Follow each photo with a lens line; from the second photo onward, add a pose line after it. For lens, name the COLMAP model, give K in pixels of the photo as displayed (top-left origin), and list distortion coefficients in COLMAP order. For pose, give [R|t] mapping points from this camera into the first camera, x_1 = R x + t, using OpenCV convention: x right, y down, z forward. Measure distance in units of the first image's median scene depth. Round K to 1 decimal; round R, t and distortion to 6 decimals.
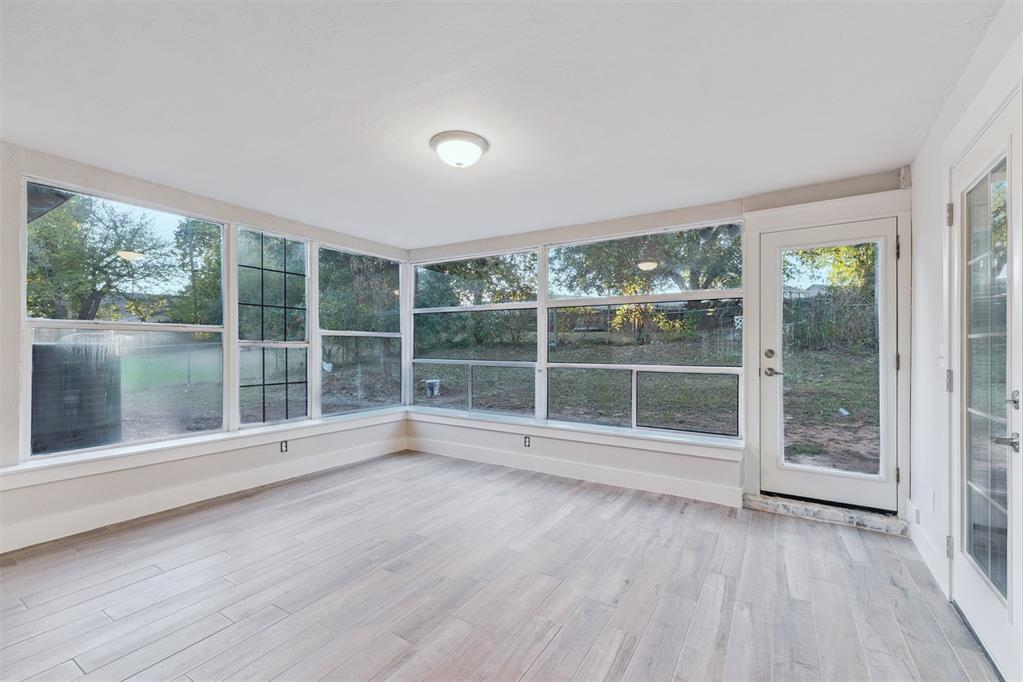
lens RADIAL K [[439.7, 0, 498.9], [0, 439.7, 349.7], [0, 0, 1]] dist [0.008680, 0.000266]
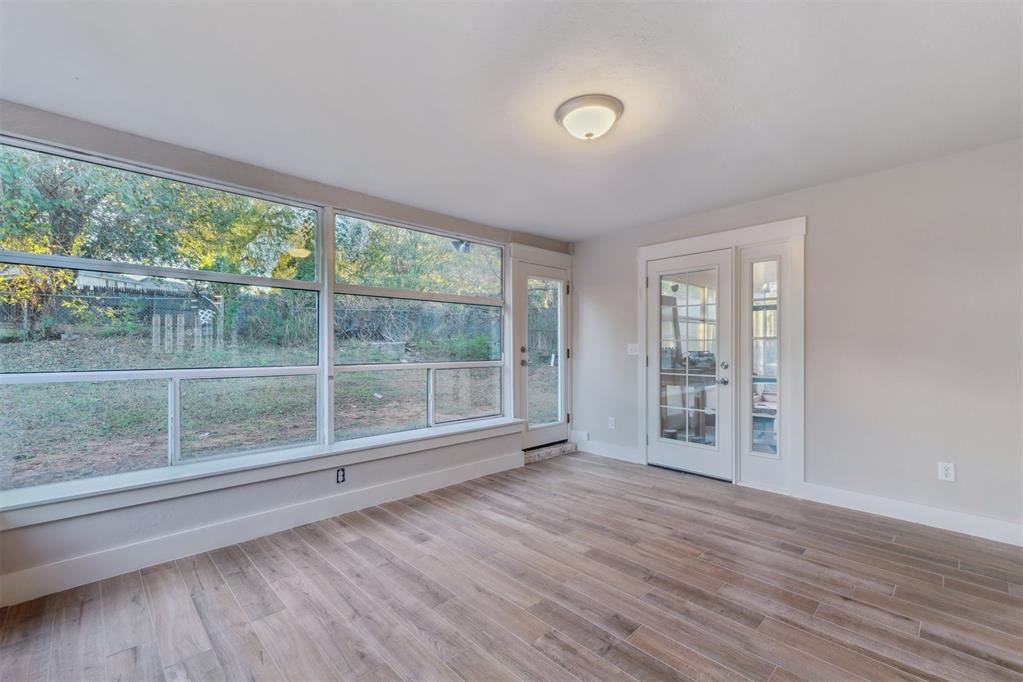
lens RADIAL K [[439.7, 0, 513.7], [0, 439.7, 347.6], [0, 0, 1]] dist [0.008680, 0.000266]
pose [[0.230750, -0.007415, 0.972985, -0.729350], [0.004419, 0.999969, 0.006572, -0.006679], [-0.973003, 0.002783, 0.230775, 0.704482]]
